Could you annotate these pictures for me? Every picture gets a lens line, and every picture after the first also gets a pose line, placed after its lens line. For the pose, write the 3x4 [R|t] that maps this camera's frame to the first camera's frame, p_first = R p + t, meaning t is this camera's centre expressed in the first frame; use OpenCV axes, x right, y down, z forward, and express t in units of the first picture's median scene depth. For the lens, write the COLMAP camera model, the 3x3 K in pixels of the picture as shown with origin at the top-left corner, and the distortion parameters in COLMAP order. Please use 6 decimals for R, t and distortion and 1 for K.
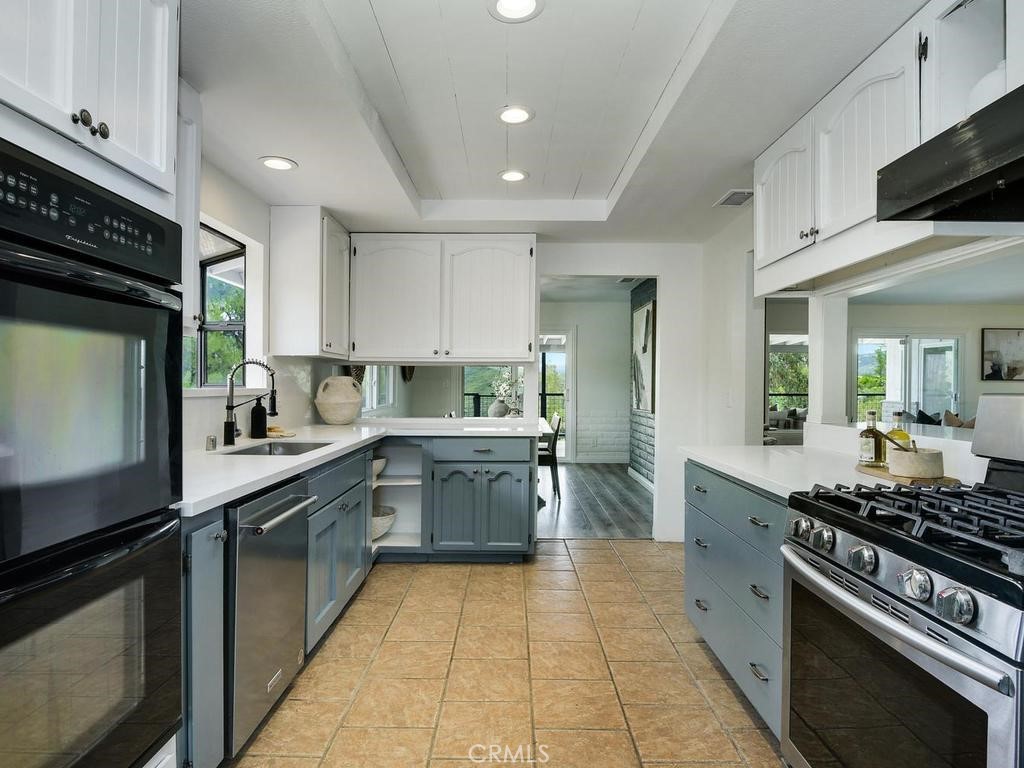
lens RADIAL K [[578.1, 0, 512.0], [0, 578.1, 384.0], [0, 0, 1]] dist [-0.000337, 0.000576]
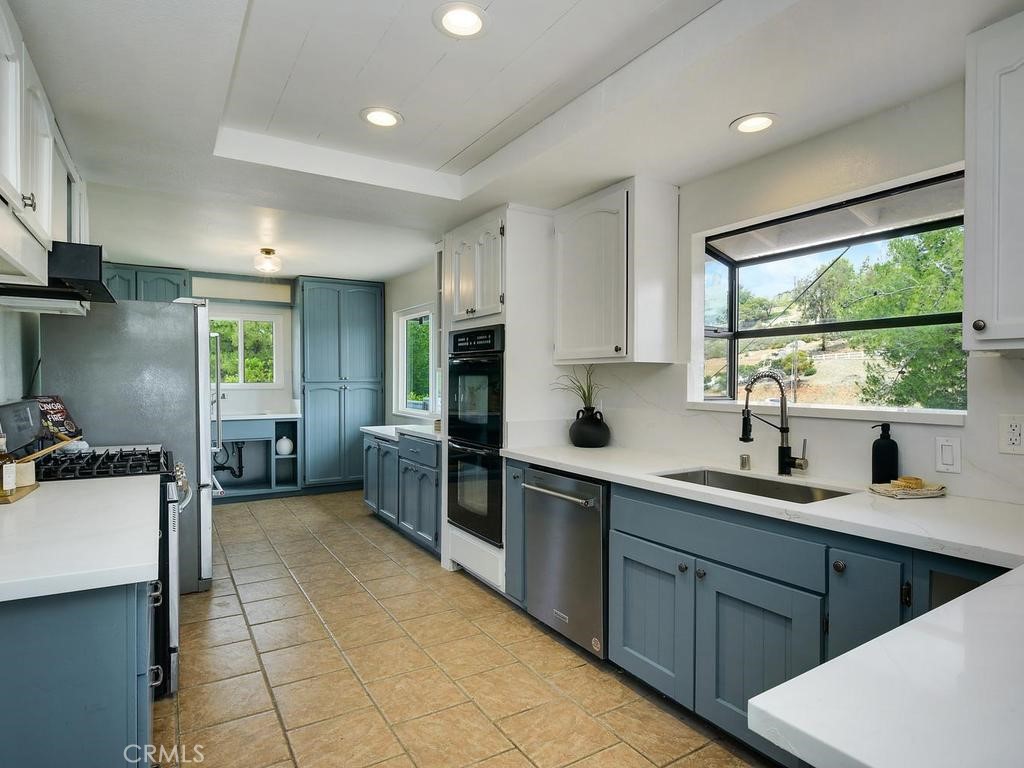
lens RADIAL K [[578.1, 0, 512.0], [0, 578.1, 384.0], [0, 0, 1]] dist [-0.000337, 0.000576]
pose [[-0.851683, -0.007035, -0.524010, 0.357010], [-0.009324, 0.999955, 0.001731, -0.028837], [0.523974, 0.006360, -0.851710, 1.853983]]
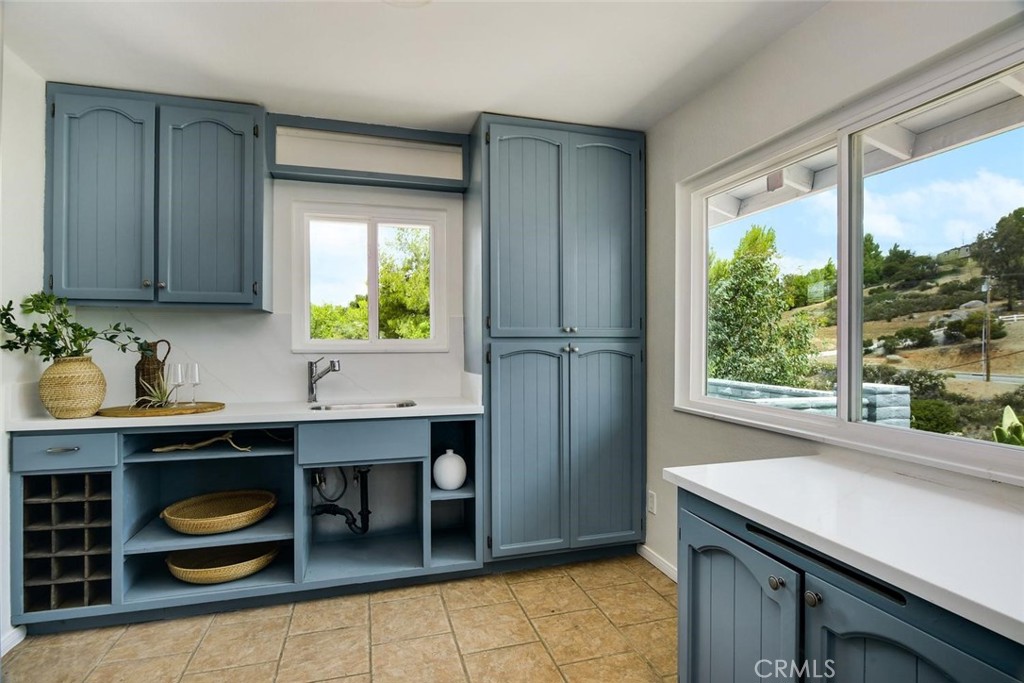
lens RADIAL K [[523.7, 0, 512.0], [0, 523.7, 341.5], [0, 0, 1]] dist [0.000486, 0.000068]
pose [[-0.956343, -0.011530, -0.292019, 0.320329], [-0.009700, 0.999923, -0.007713, -0.026118], [0.292086, -0.004543, -0.956381, 1.647008]]
